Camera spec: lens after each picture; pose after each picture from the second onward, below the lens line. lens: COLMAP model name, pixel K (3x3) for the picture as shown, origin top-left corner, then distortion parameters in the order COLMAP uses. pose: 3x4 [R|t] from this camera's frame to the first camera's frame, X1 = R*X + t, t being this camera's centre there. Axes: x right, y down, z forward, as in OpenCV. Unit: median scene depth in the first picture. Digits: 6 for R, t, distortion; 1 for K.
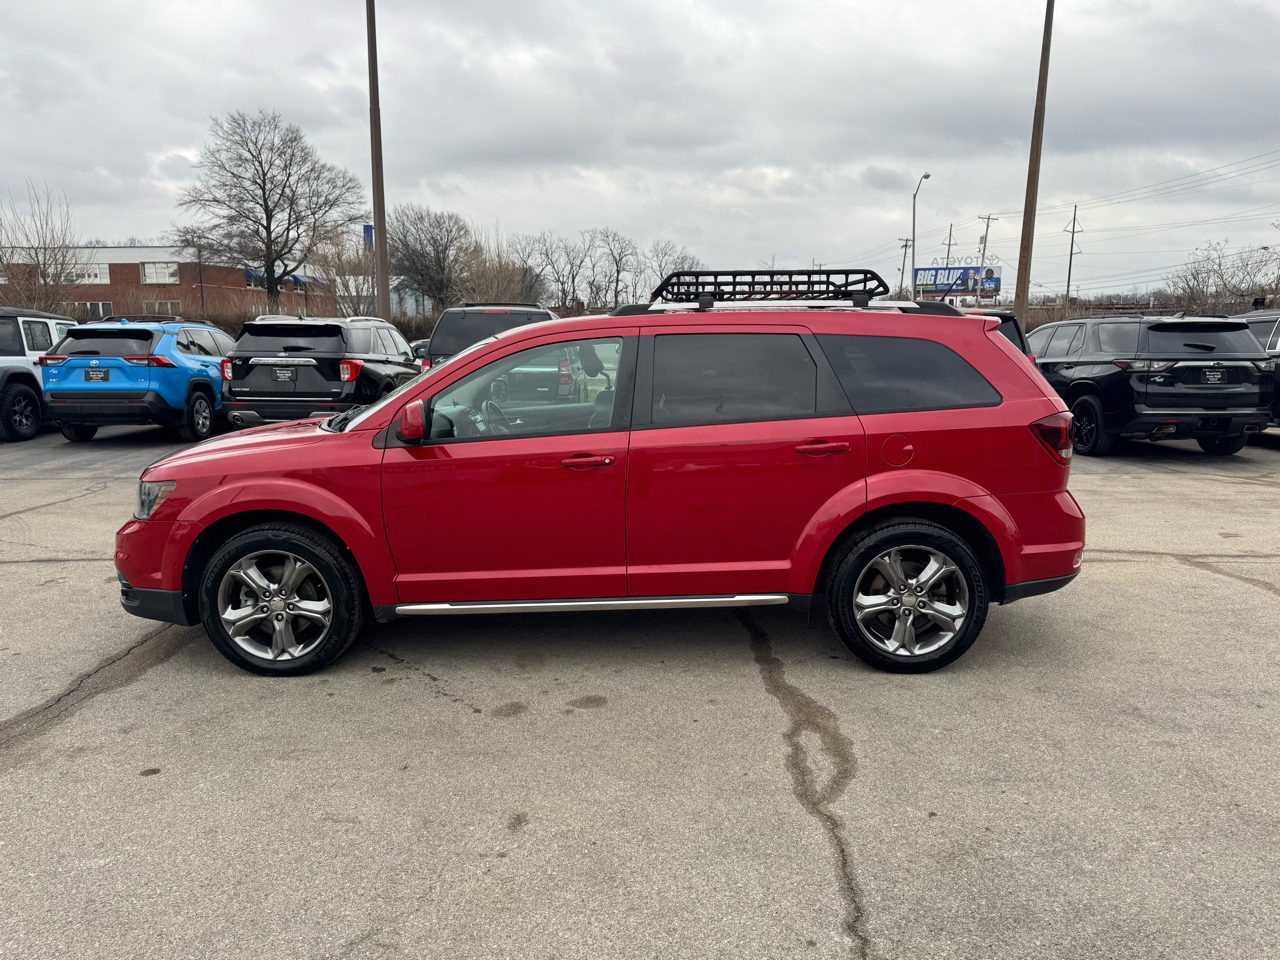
lens RADIAL K [[903.6, 0, 646.1], [0, 903.6, 477.3], [0, 0, 1]] dist [0.030366, -0.036650]
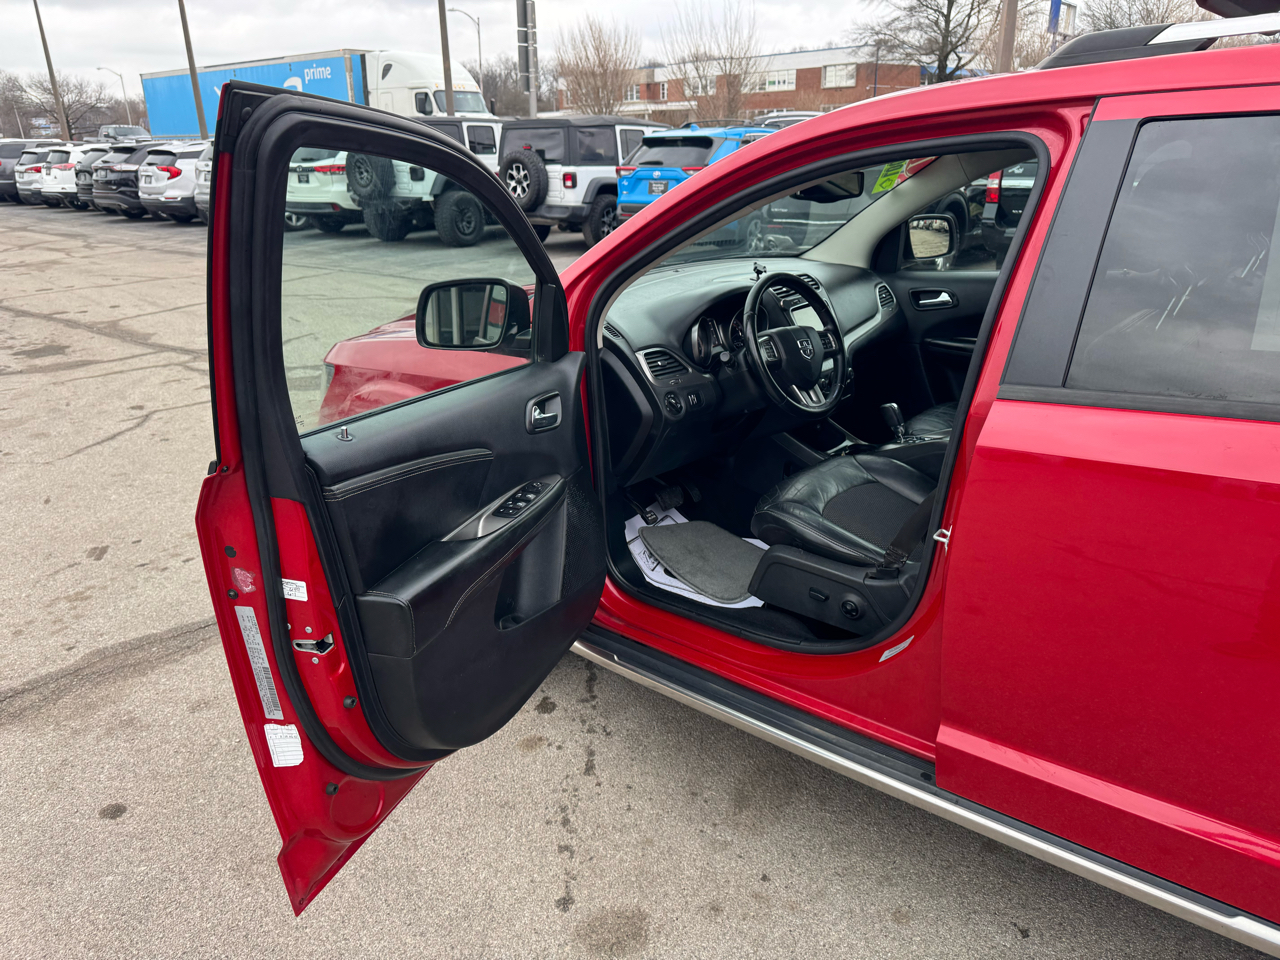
lens RADIAL K [[903.6, 0, 631.0], [0, 903.6, 479.5], [0, 0, 1]] dist [0.030366, -0.036650]
pose [[0.760886, 0.212782, -0.613006, 0.014013], [-0.084030, 0.969062, 0.232072, -0.012819], [0.643422, -0.125069, 0.755226, 0.084736]]
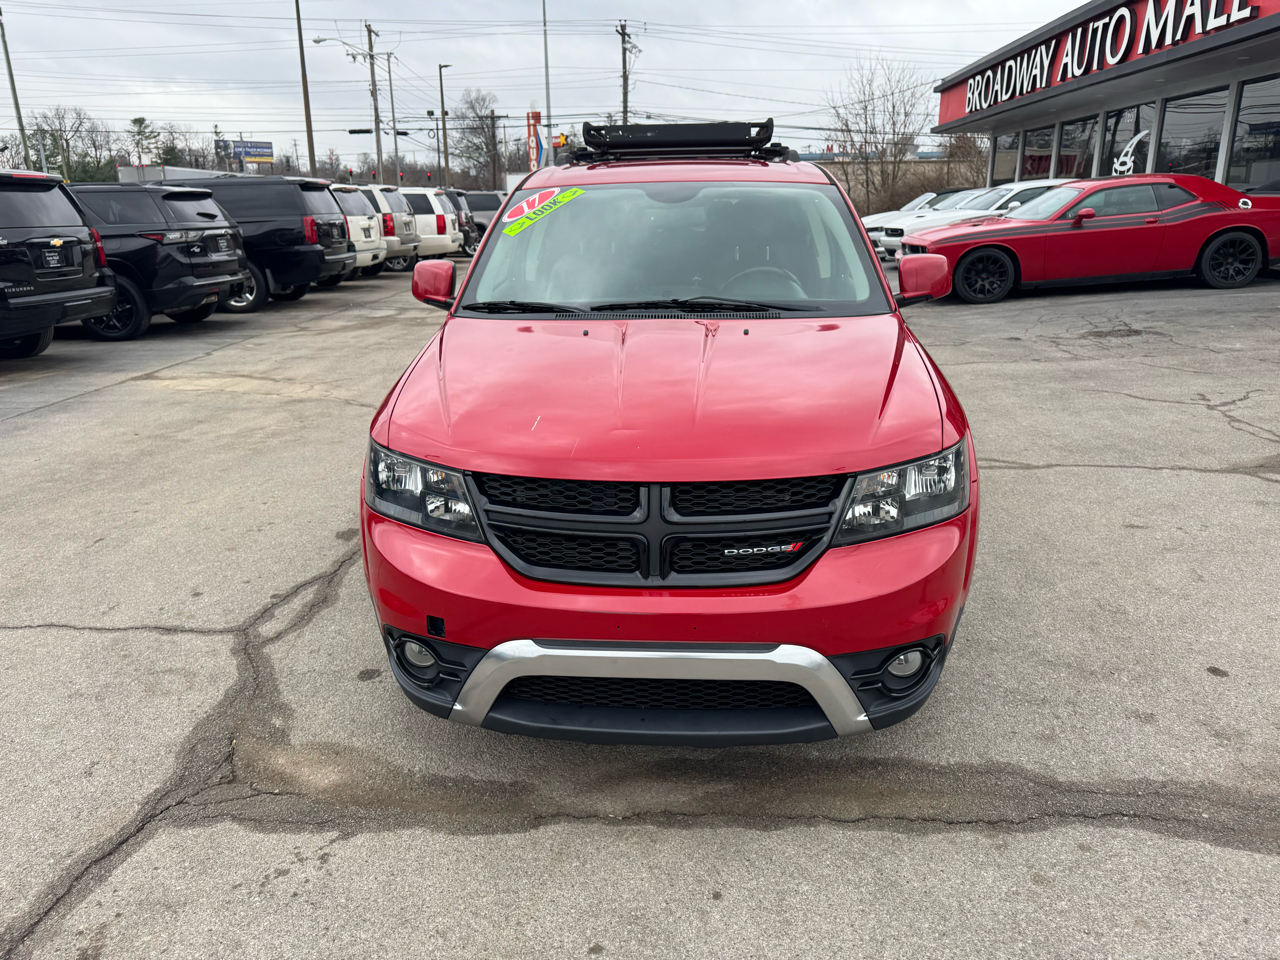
lens RADIAL K [[903.6, 0, 632.1], [0, 903.6, 476.4], [0, 0, 1]] dist [0.030366, -0.036650]
pose [[0.067225, -0.289293, 0.954877, -0.154299], [0.170362, 0.946316, 0.274705, -0.022807], [-0.983086, 0.144207, 0.112901, 0.160122]]
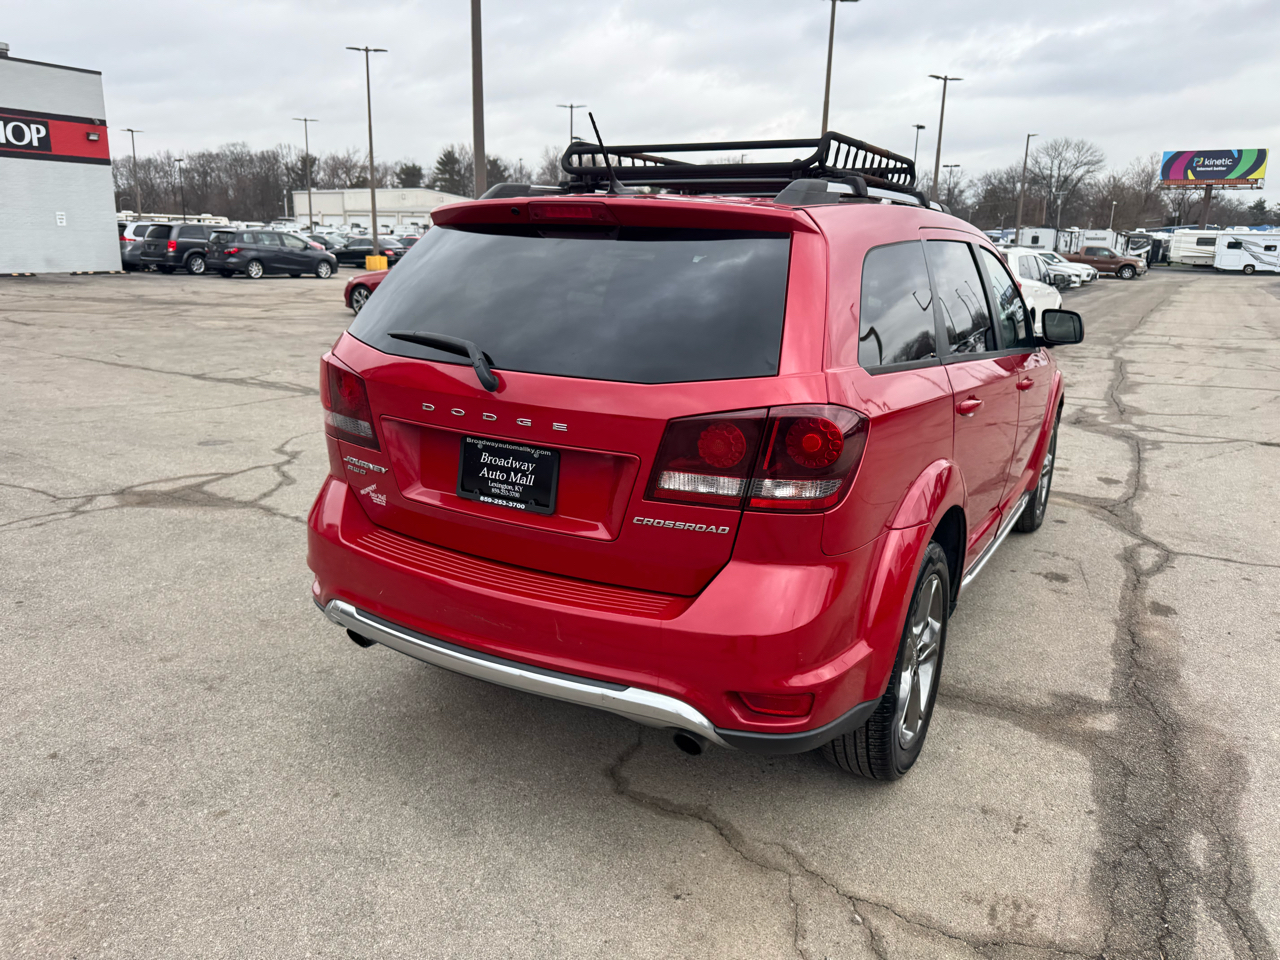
lens RADIAL K [[903.6, 0, 643.2], [0, 903.6, 474.8], [0, 0, 1]] dist [0.030366, -0.036650]
pose [[-0.502588, 0.202052, -0.840583, 0.127435], [-0.160208, 0.933697, 0.320223, -0.032476], [0.849552, 0.295608, -0.436895, 0.209706]]
